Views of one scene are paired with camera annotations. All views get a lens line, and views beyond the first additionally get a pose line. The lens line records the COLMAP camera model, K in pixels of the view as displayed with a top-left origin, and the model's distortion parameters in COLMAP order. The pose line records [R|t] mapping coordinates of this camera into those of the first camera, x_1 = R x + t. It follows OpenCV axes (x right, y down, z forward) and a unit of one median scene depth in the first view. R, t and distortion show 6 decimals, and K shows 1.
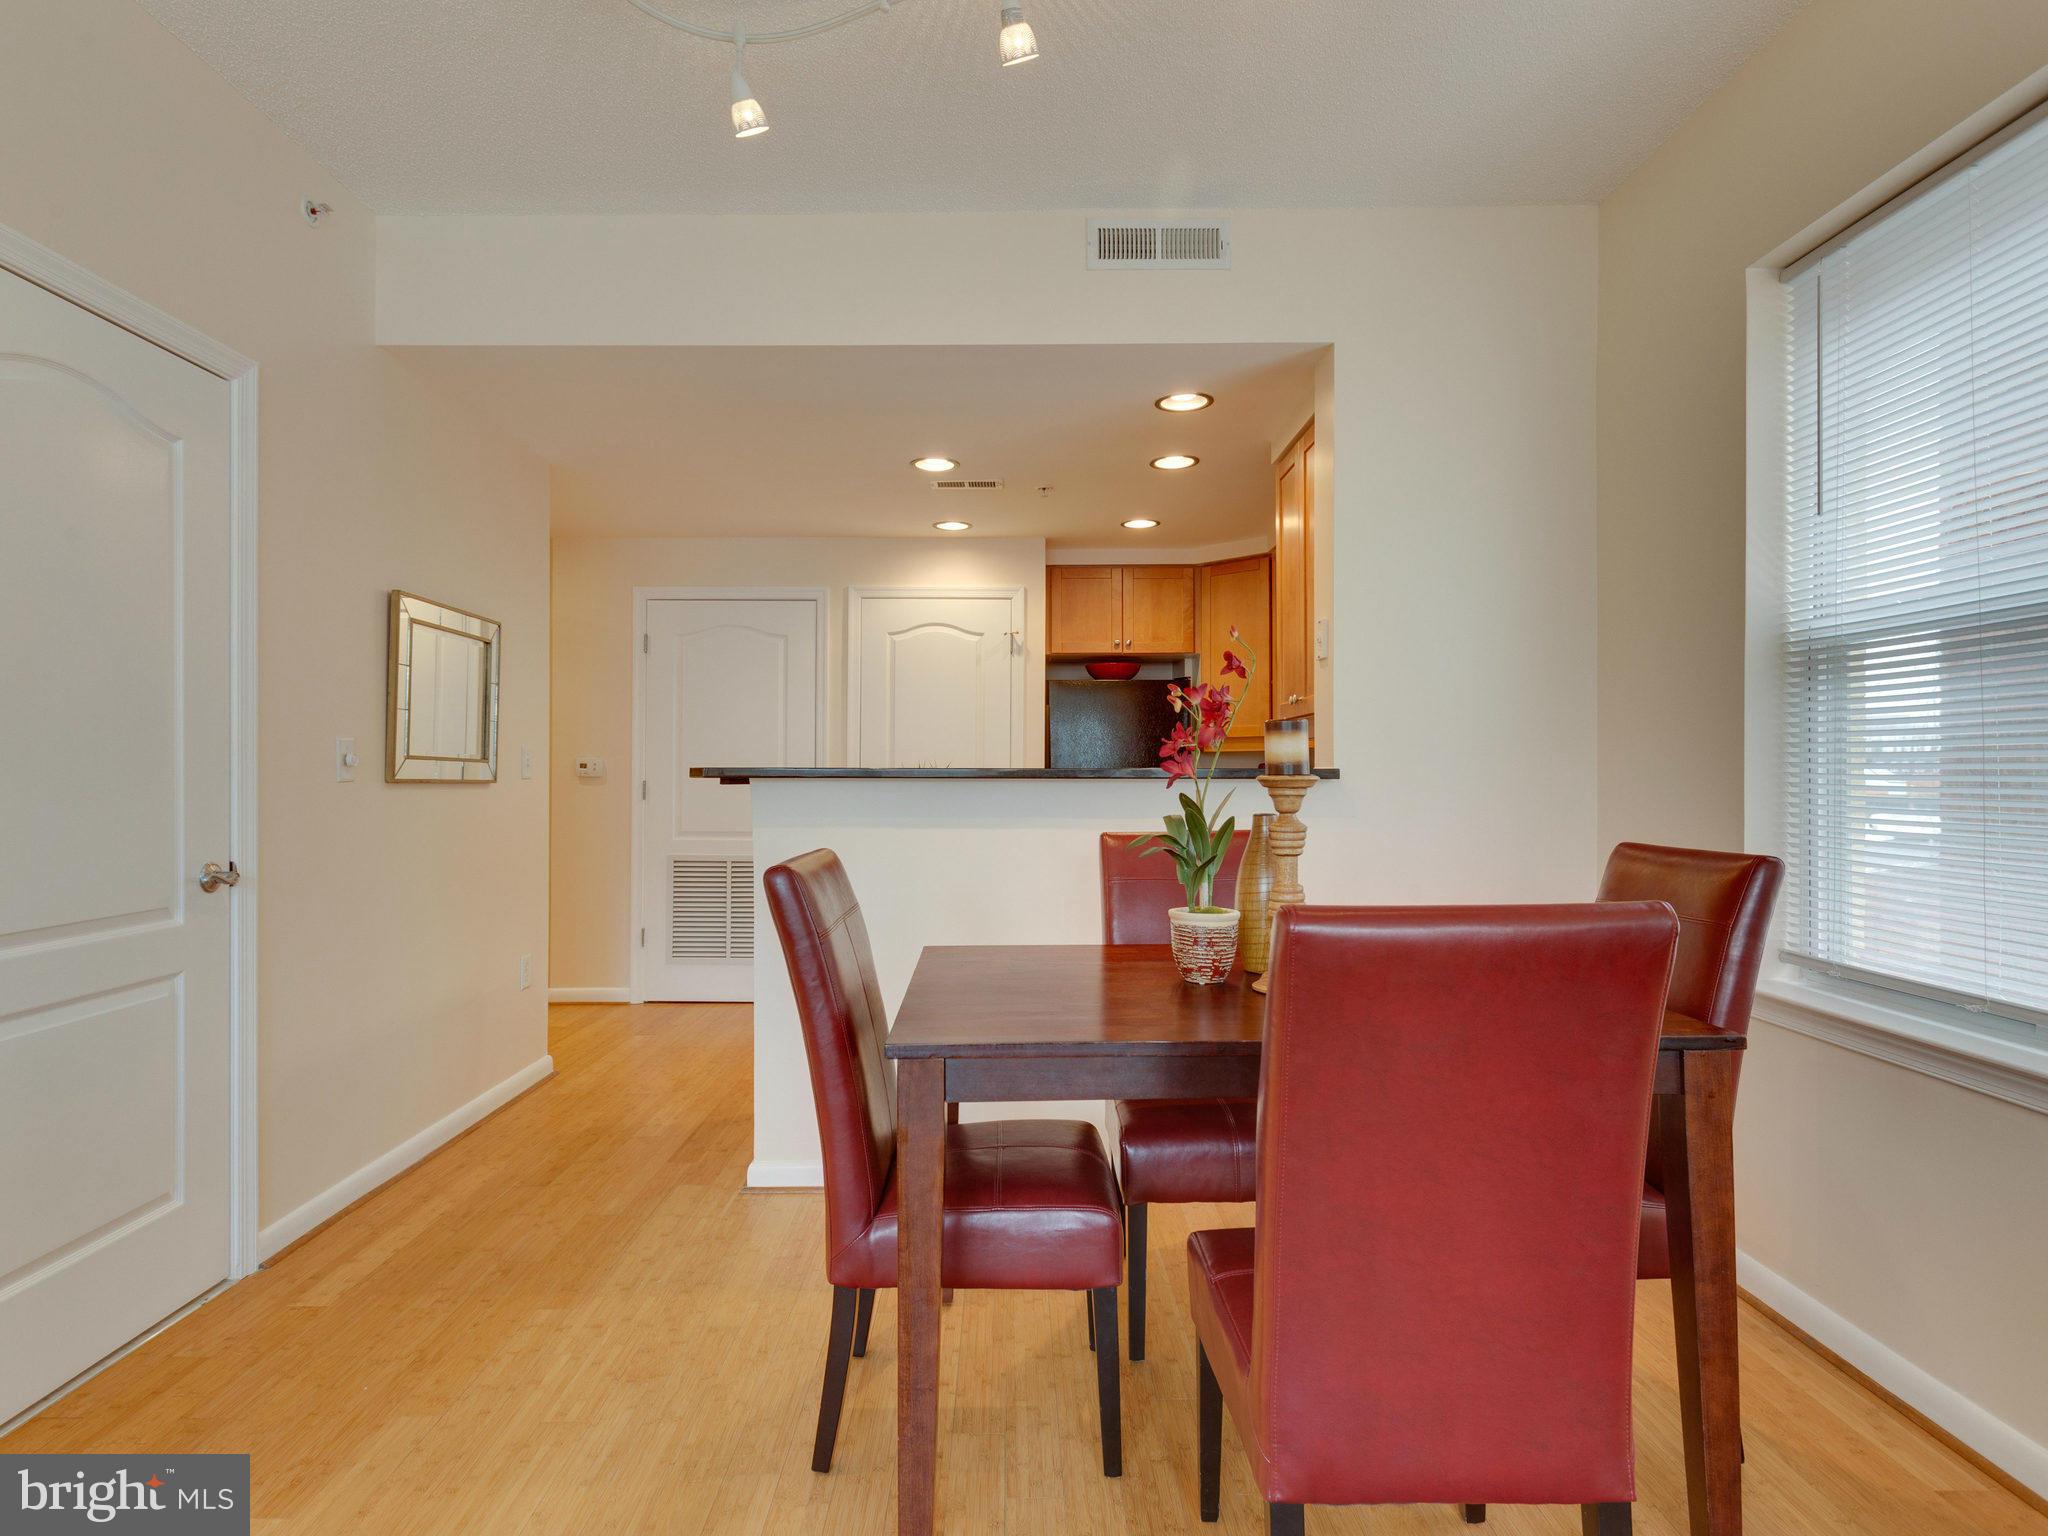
lens RADIAL K [[1105.8, 0, 961.4], [0, 1105.8, 757.0], [0, 0, 1]] dist [-0.004410, 0.003764]
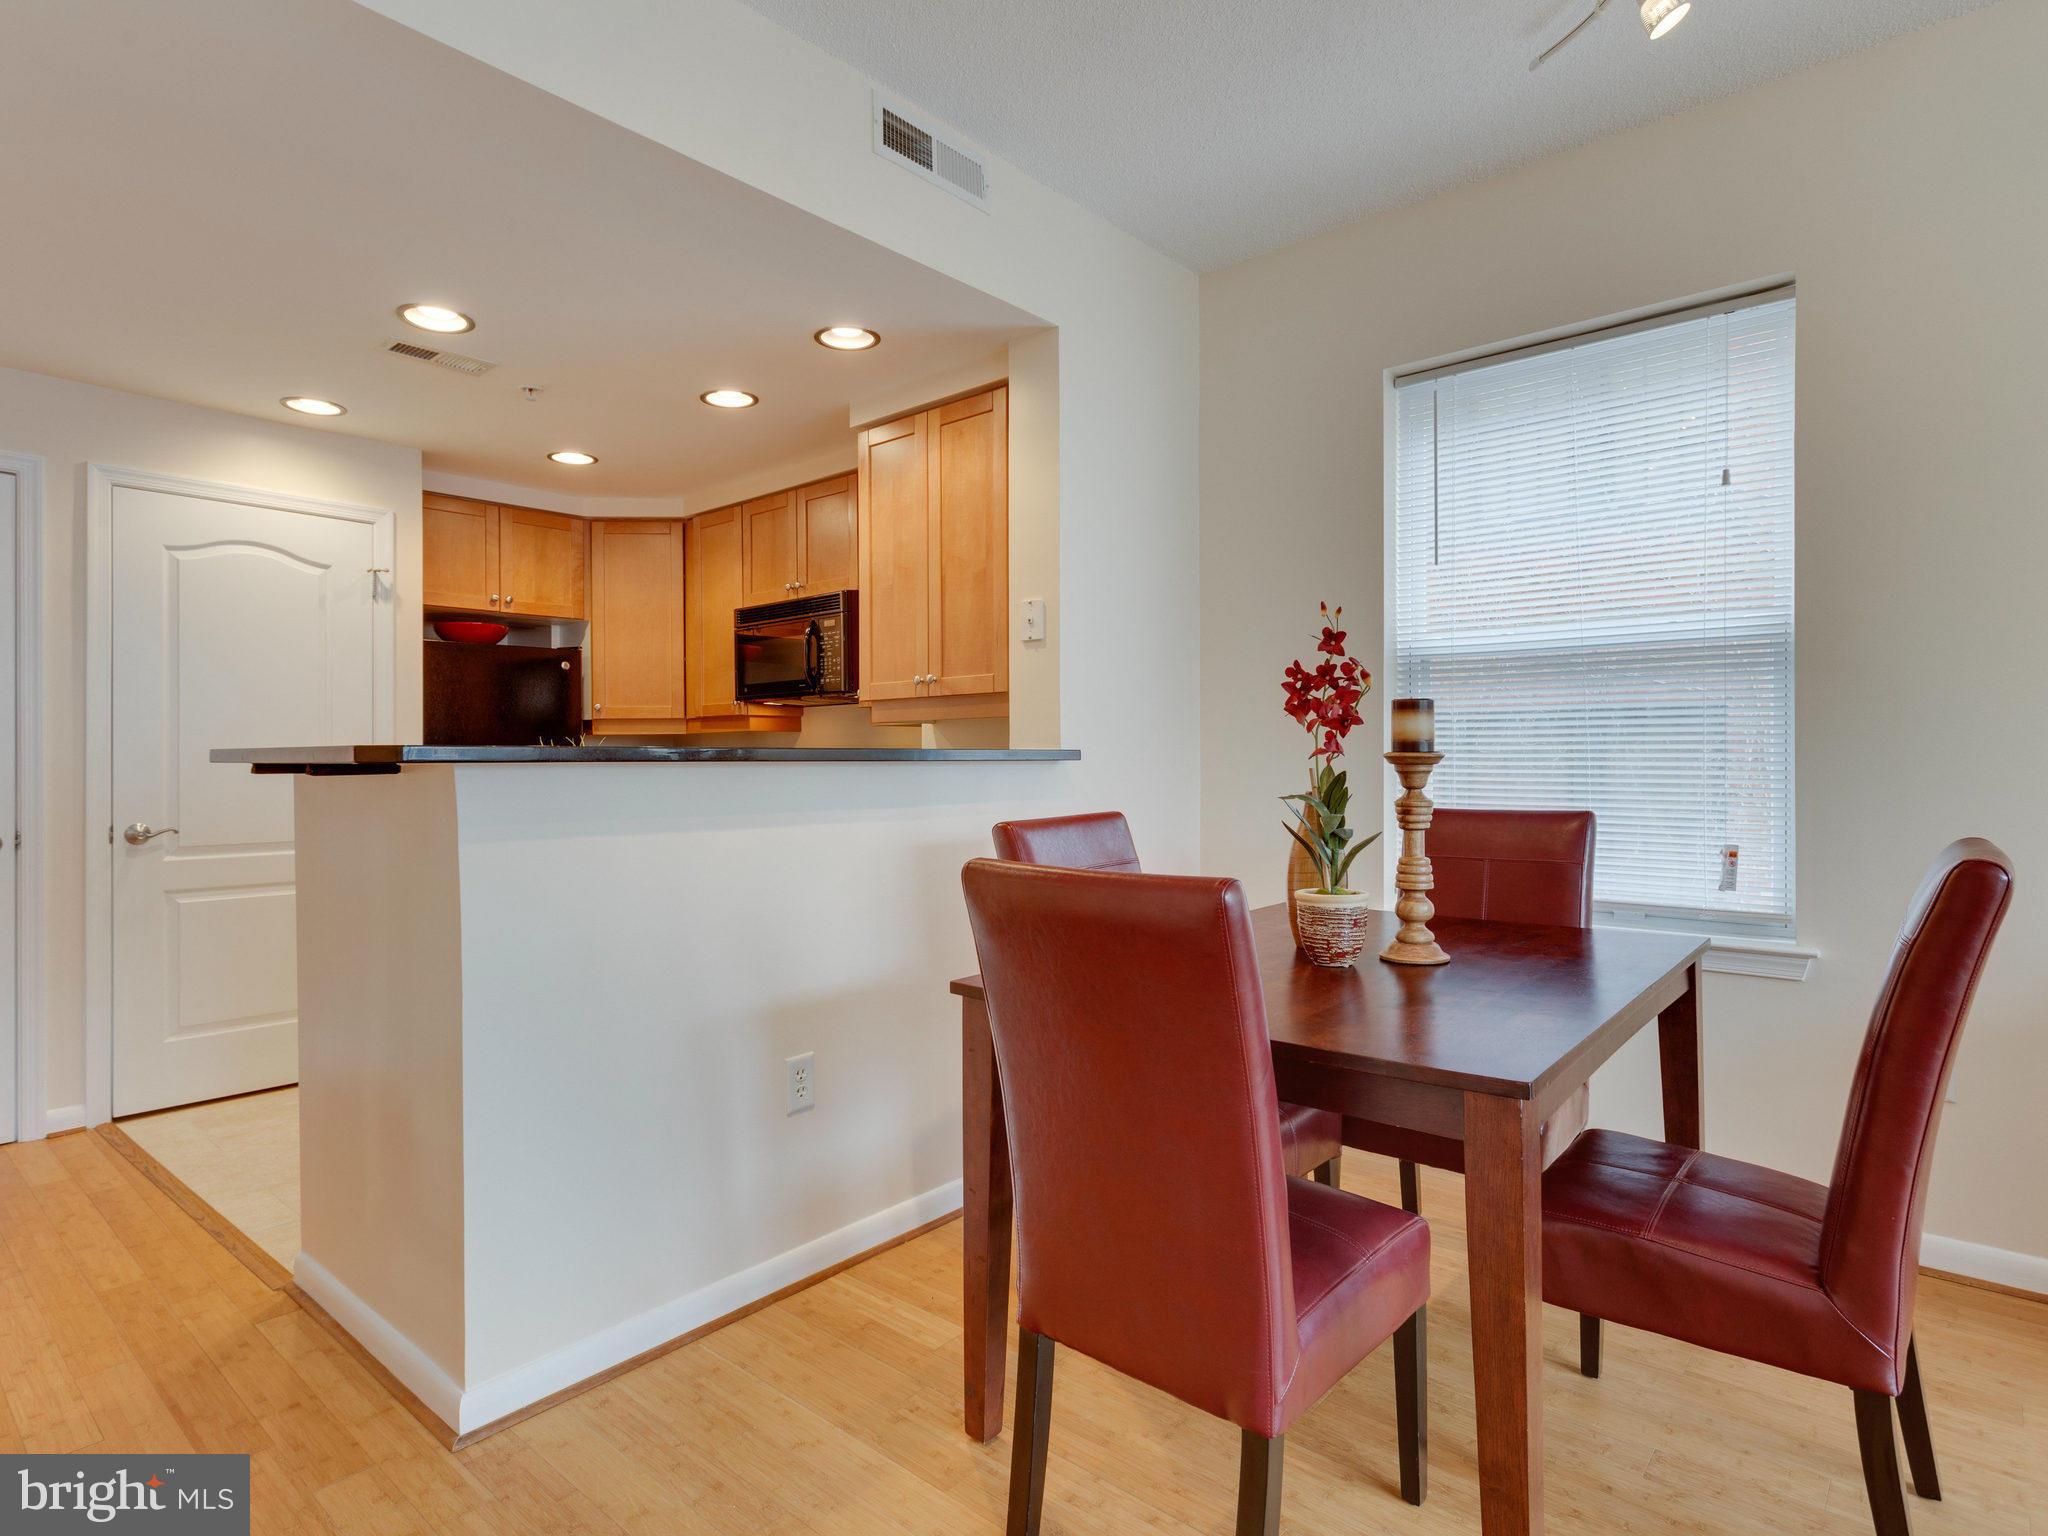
lens RADIAL K [[1105.8, 0, 1032.2], [0, 1105.8, 755.3], [0, 0, 1]] dist [-0.004410, 0.003764]
pose [[0.653415, -0.001030, 0.756999, -0.227241], [-0.005293, 0.999968, 0.005930, 0.004725], [-0.756982, -0.007882, 0.653389, 0.186368]]
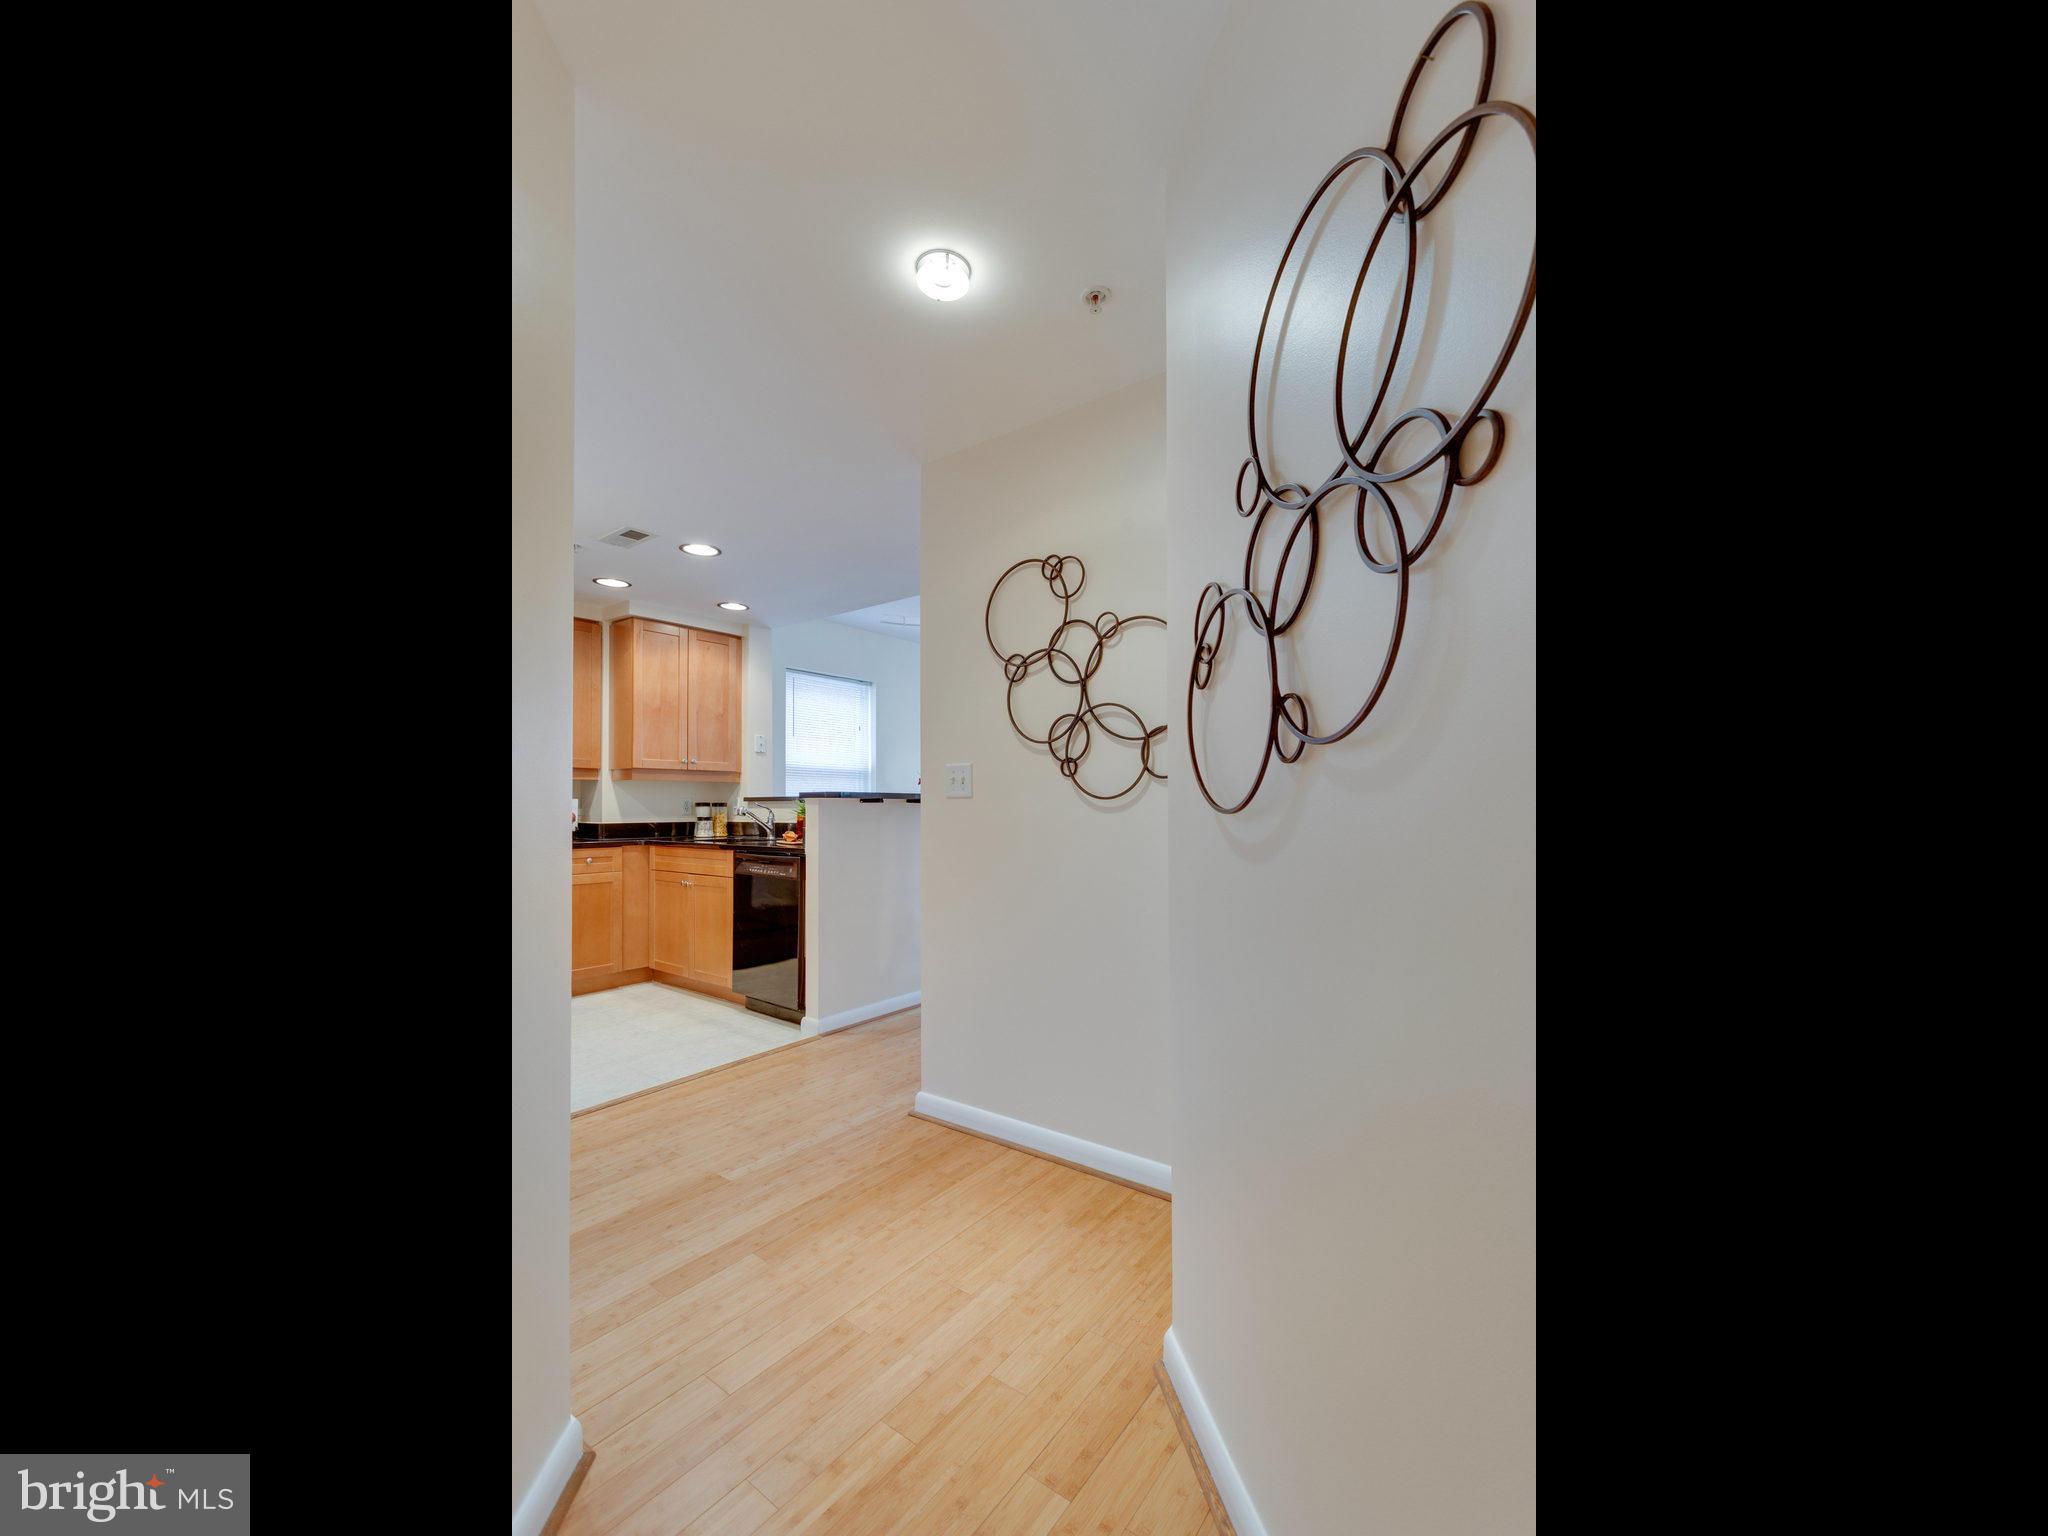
lens RADIAL K [[744.0, 0, 1049.9], [0, 744.0, 794.9], [0, 0, 1]] dist [-0.000850, 0.000050]
pose [[-0.810537, 0.008860, 0.585620, -0.633032], [-0.008145, 0.999618, -0.026396, 0.023958], [-0.585630, -0.026165, -0.810156, 1.110589]]
